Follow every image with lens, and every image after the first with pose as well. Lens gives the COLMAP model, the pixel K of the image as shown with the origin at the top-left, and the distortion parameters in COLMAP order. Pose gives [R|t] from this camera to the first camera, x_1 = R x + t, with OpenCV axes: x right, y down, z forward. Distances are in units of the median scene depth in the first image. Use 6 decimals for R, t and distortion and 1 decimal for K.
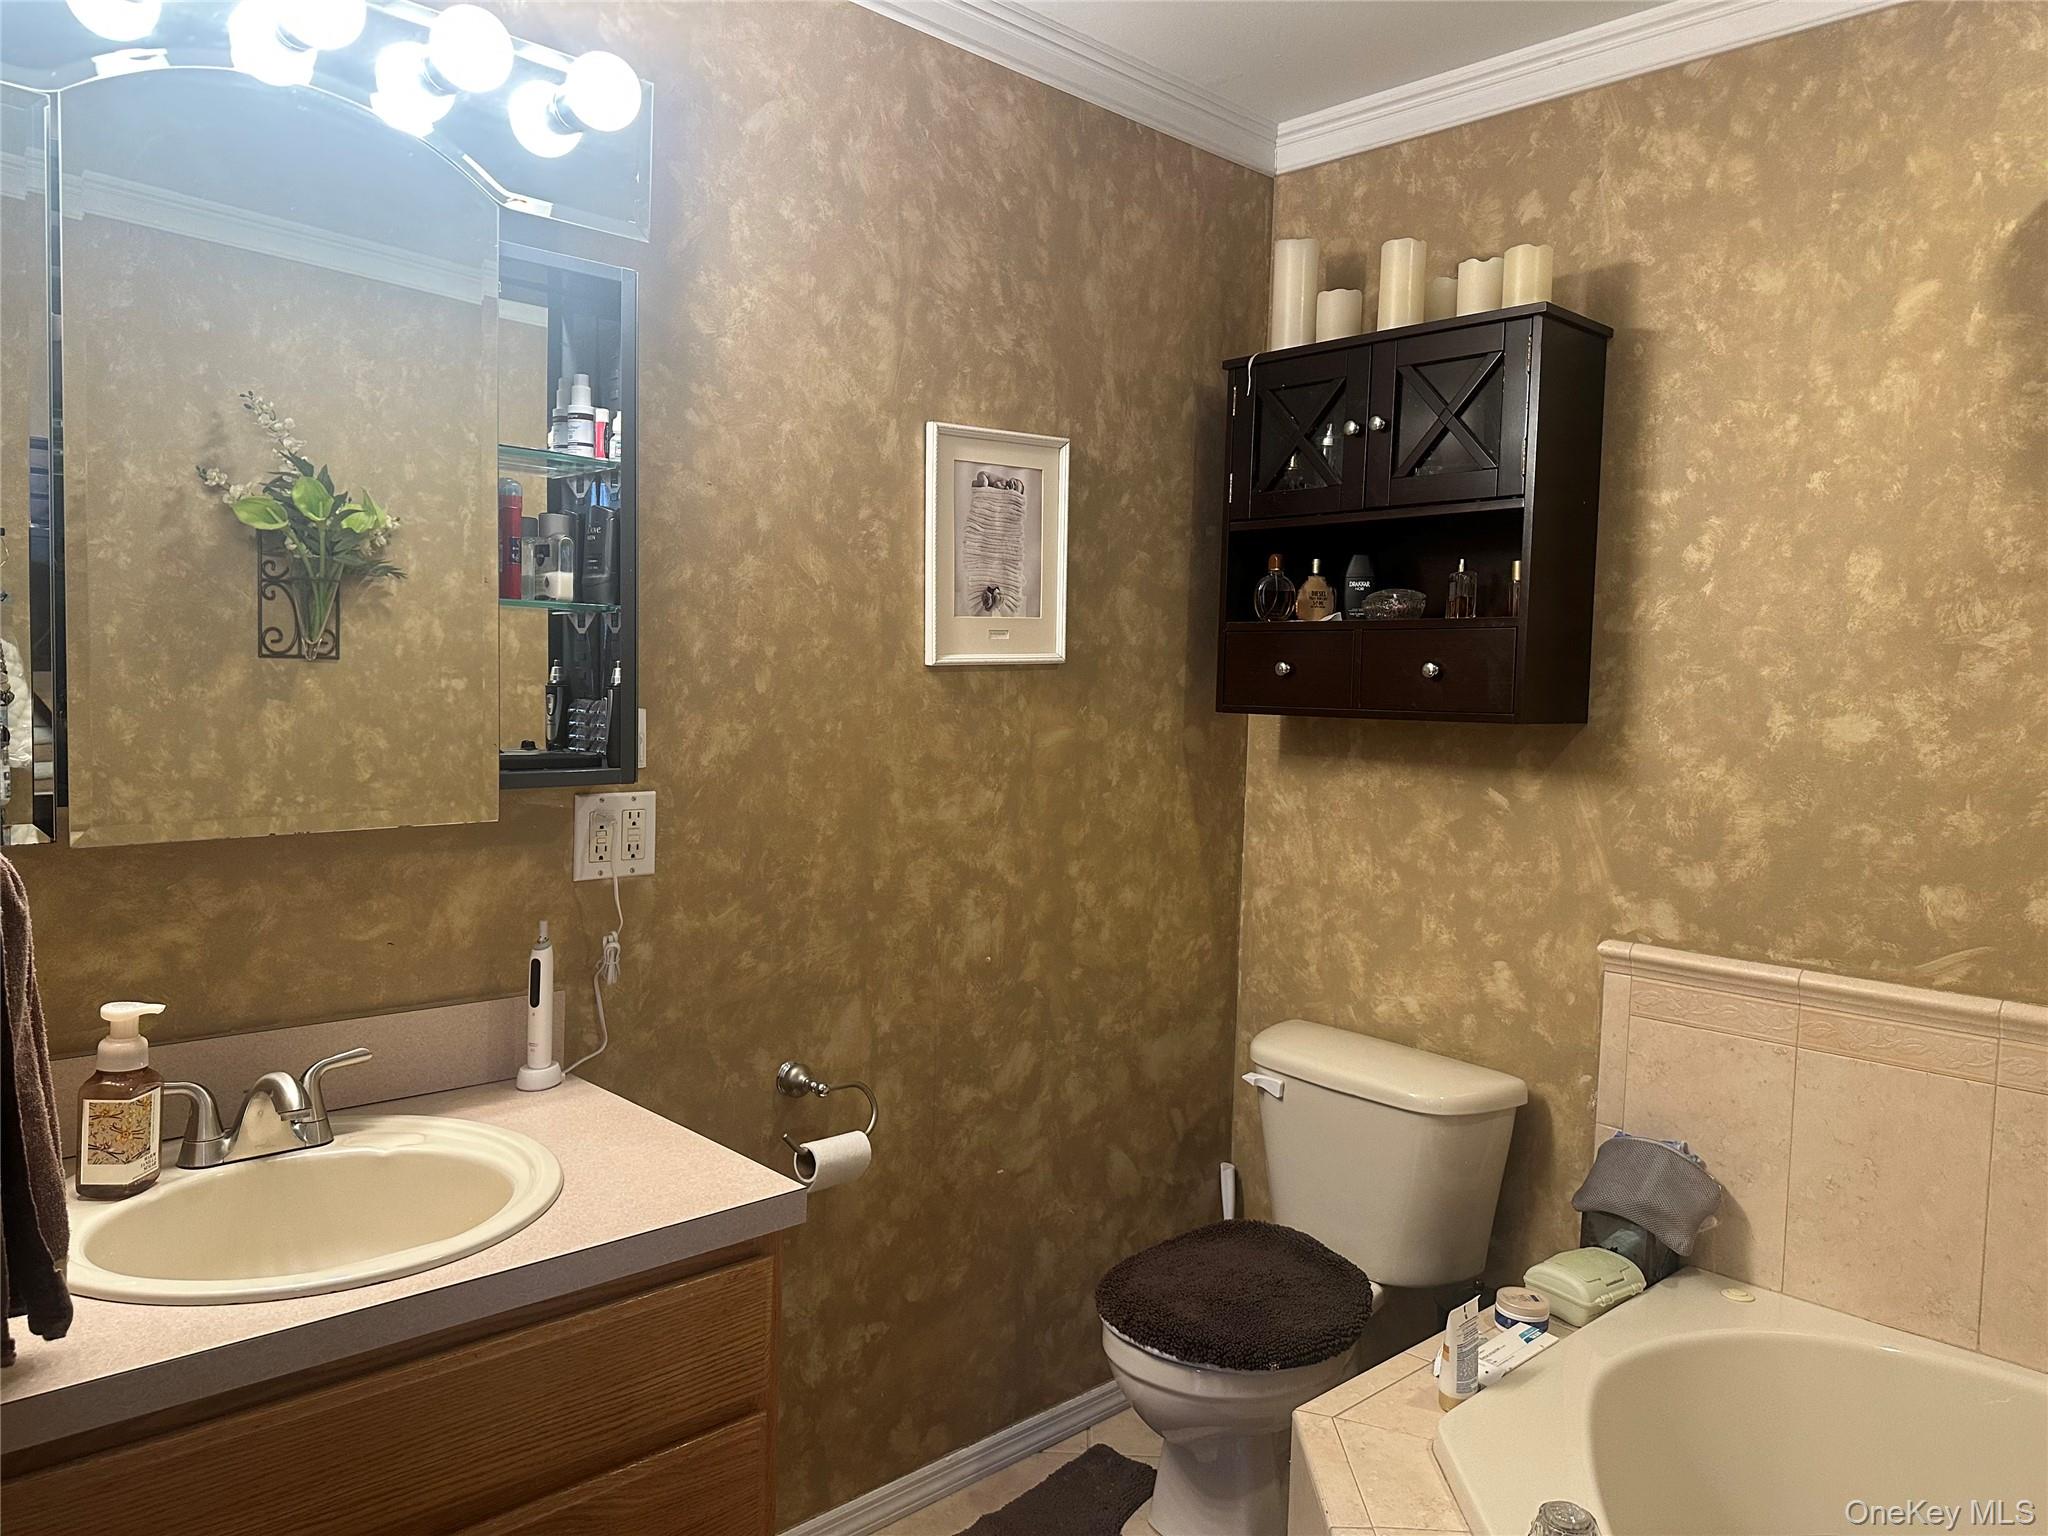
lens RADIAL K [[1472.6, 0, 1024.0], [0, 1472.6, 768.0], [0, 0, 1]] dist [0.059284, -0.059695]
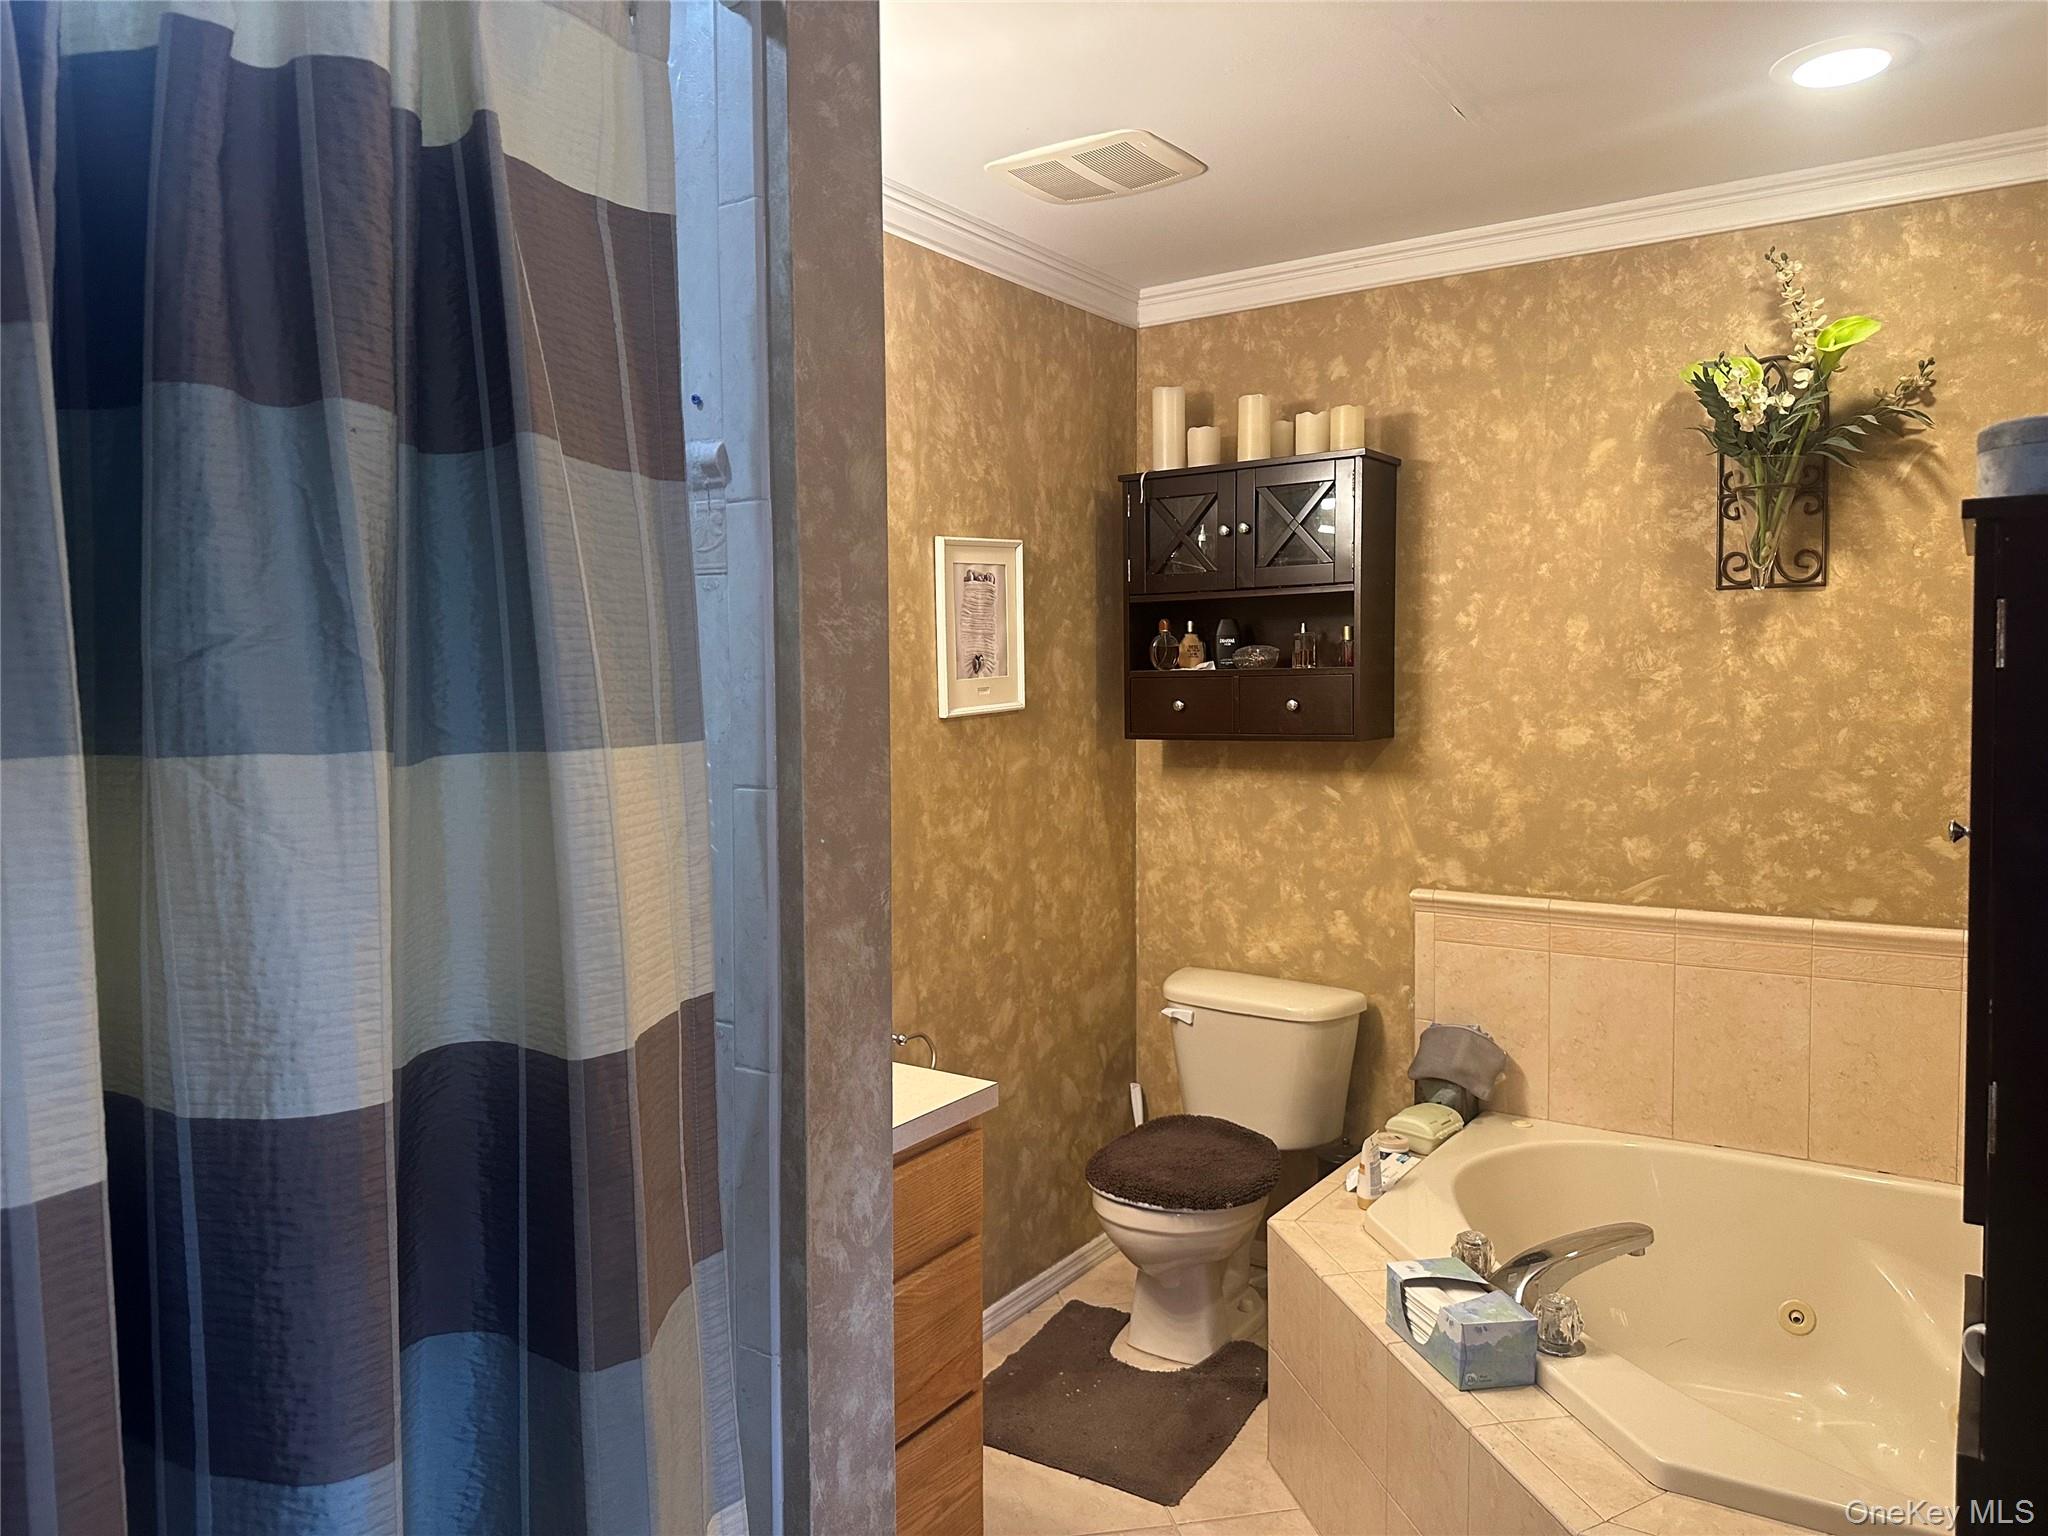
lens RADIAL K [[1448.7, 0, 1024.0], [0, 1448.7, 768.0], [0, 0, 1]] dist [0.083928, -0.121379]
pose [[0.976500, -0.052720, 0.208971, -0.262821], [0.052012, 0.998607, 0.008885, -0.032234], [-0.209148, 0.002193, 0.977881, -0.286273]]
